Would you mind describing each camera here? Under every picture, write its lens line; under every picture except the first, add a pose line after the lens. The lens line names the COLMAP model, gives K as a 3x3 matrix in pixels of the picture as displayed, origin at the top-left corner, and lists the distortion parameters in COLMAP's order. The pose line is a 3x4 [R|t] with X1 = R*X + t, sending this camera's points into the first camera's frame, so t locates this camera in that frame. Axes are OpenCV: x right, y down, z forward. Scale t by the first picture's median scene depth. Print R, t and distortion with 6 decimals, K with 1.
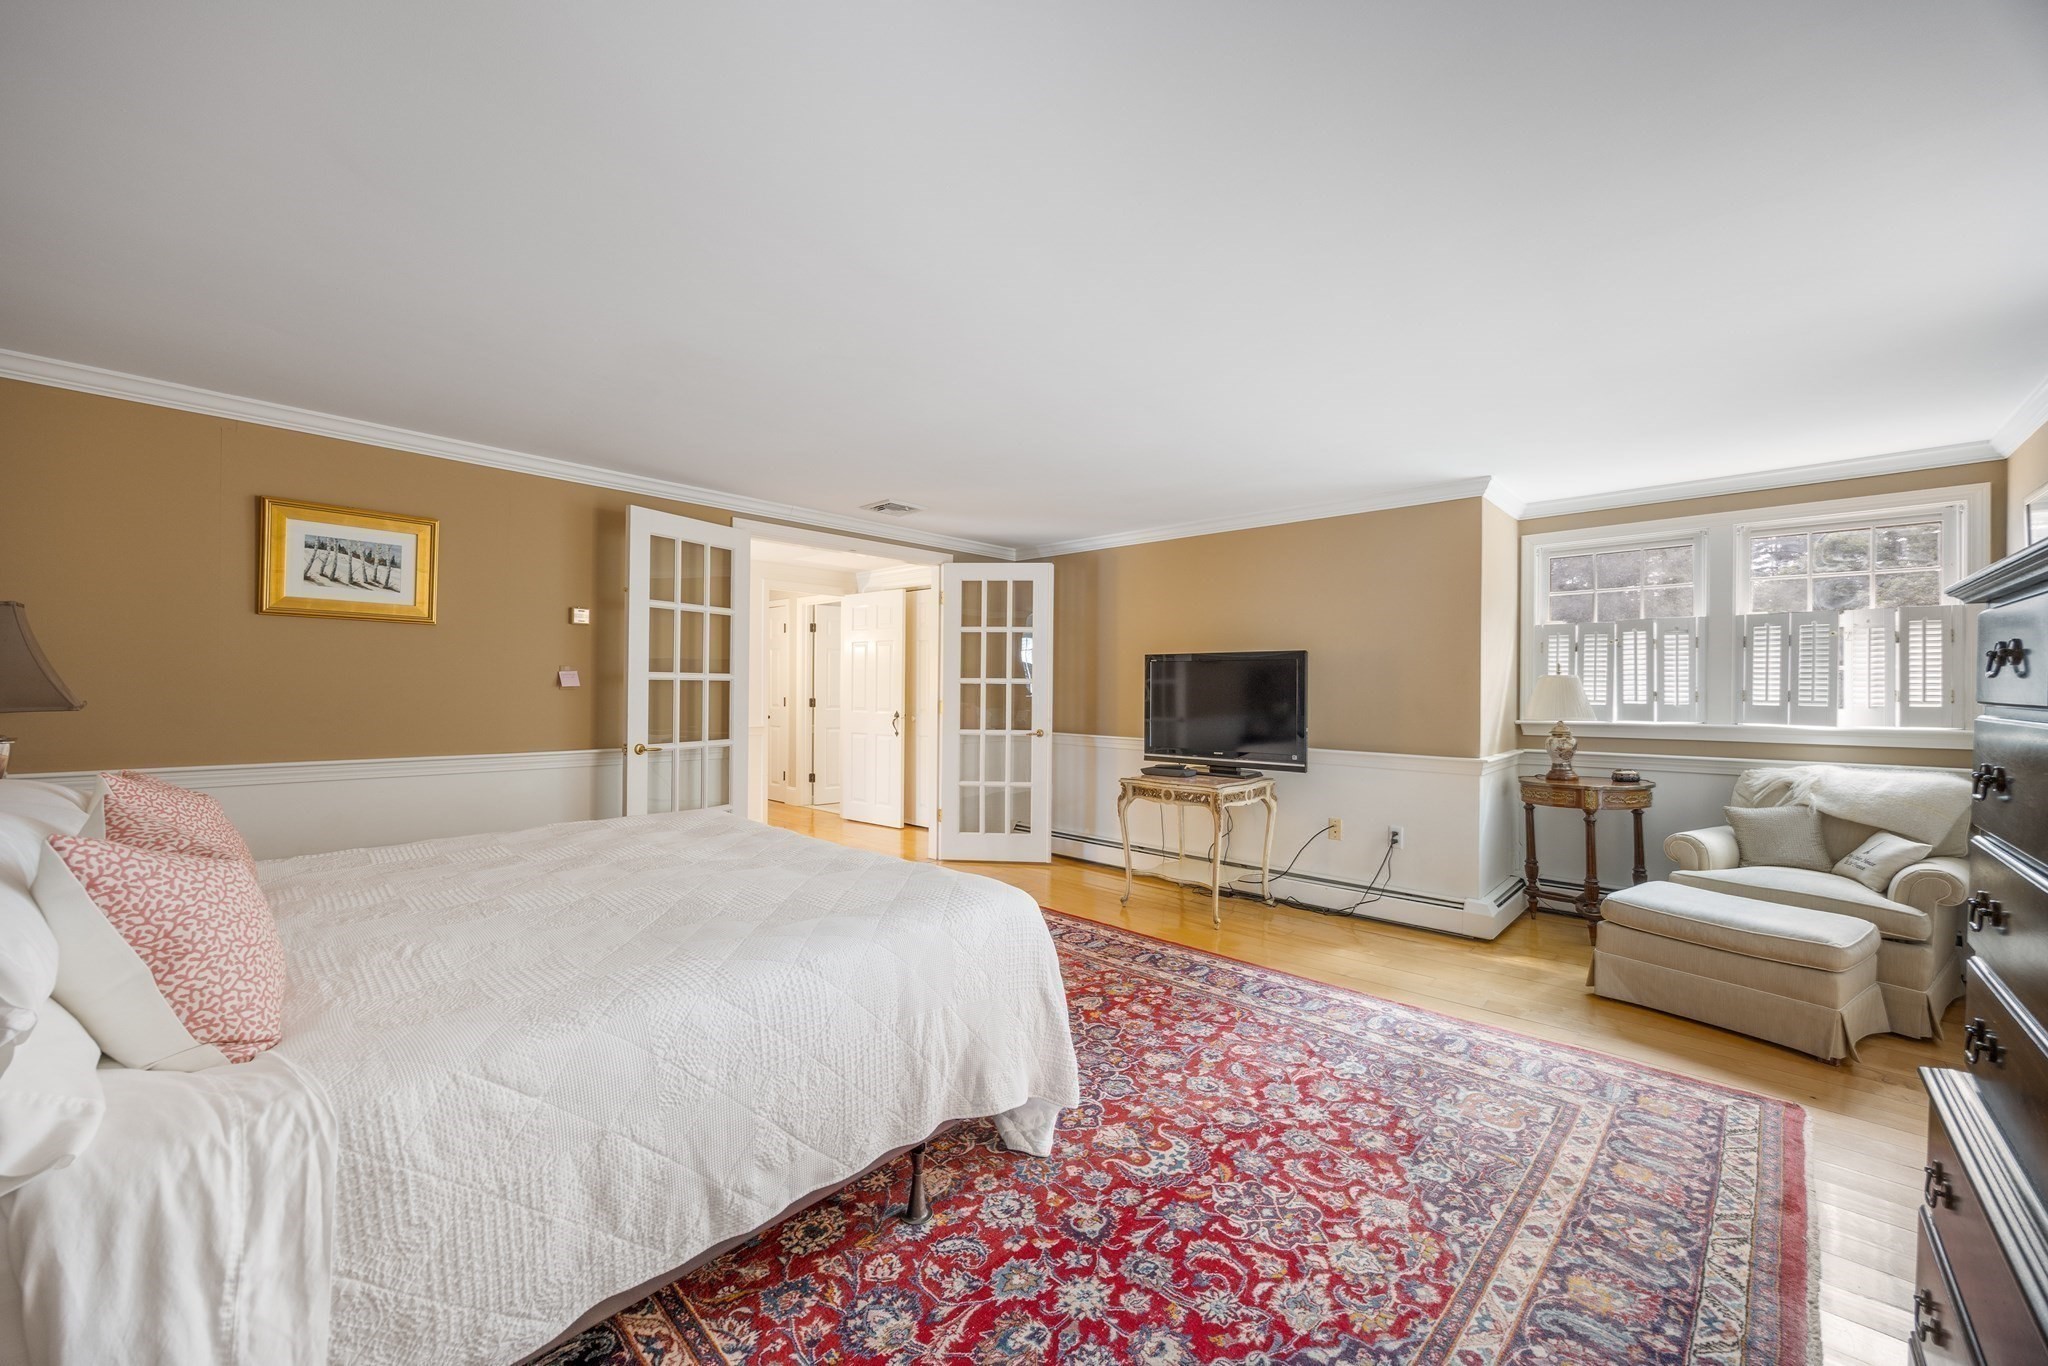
lens RADIAL K [[785.9, 0, 1021.2], [0, 785.9, 675.3], [0, 0, 1]] dist [-0.002725, -0.000009]
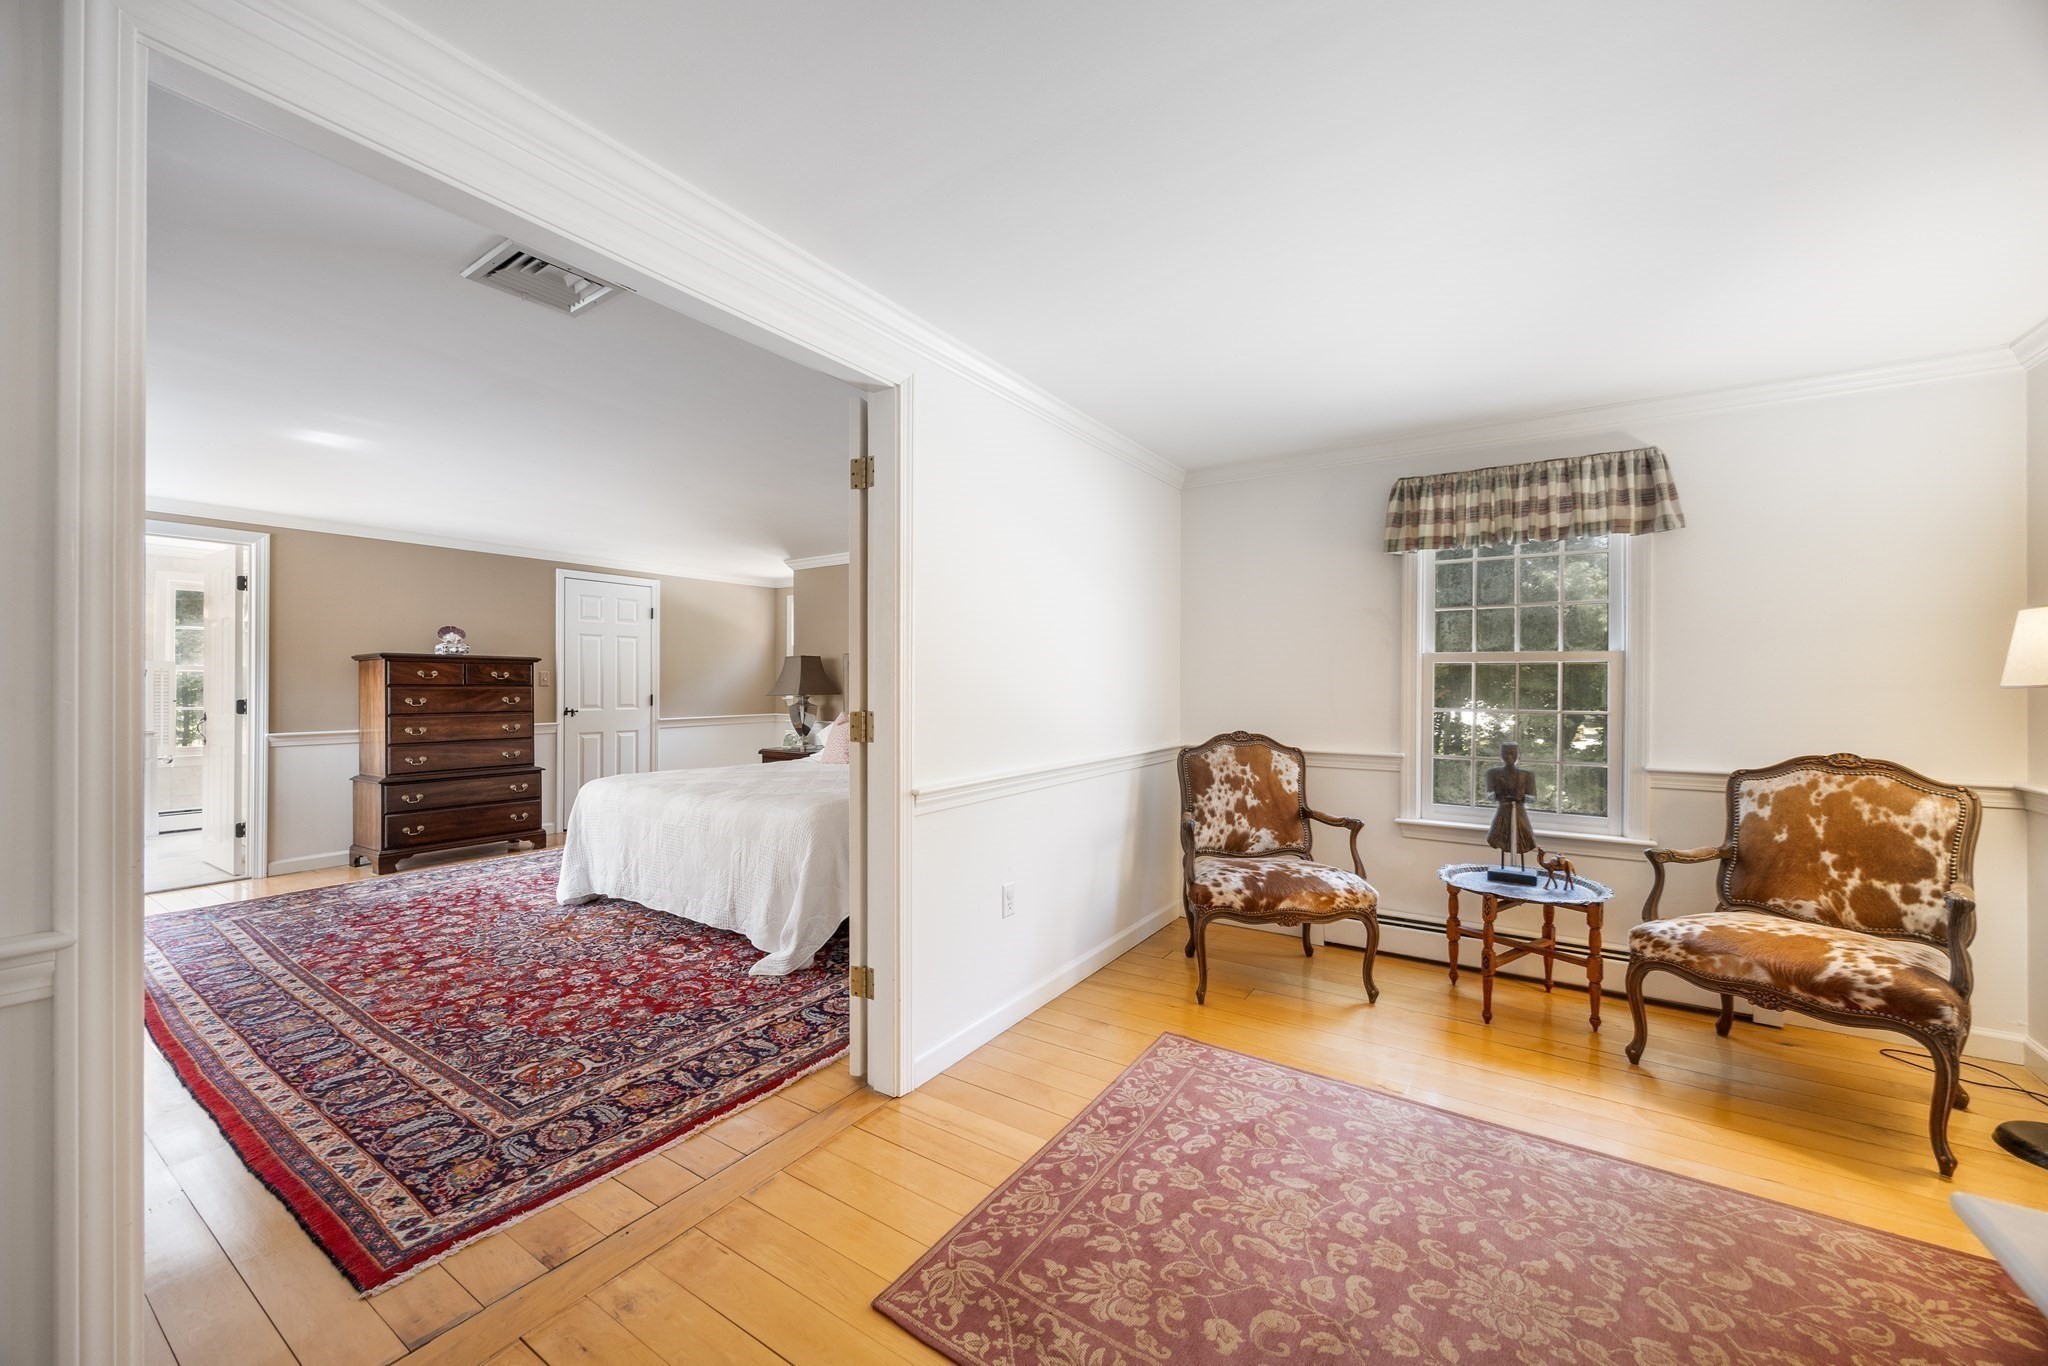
lens RADIAL K [[785.9, 0, 1028.3], [0, 785.9, 693.5], [0, 0, 1]] dist [-0.002725, -0.000009]
pose [[-0.985141, -0.017587, -0.170848, -0.558722], [-0.016038, 0.999817, -0.010440, 0.025601], [0.171000, -0.007545, -0.985242, 2.313319]]
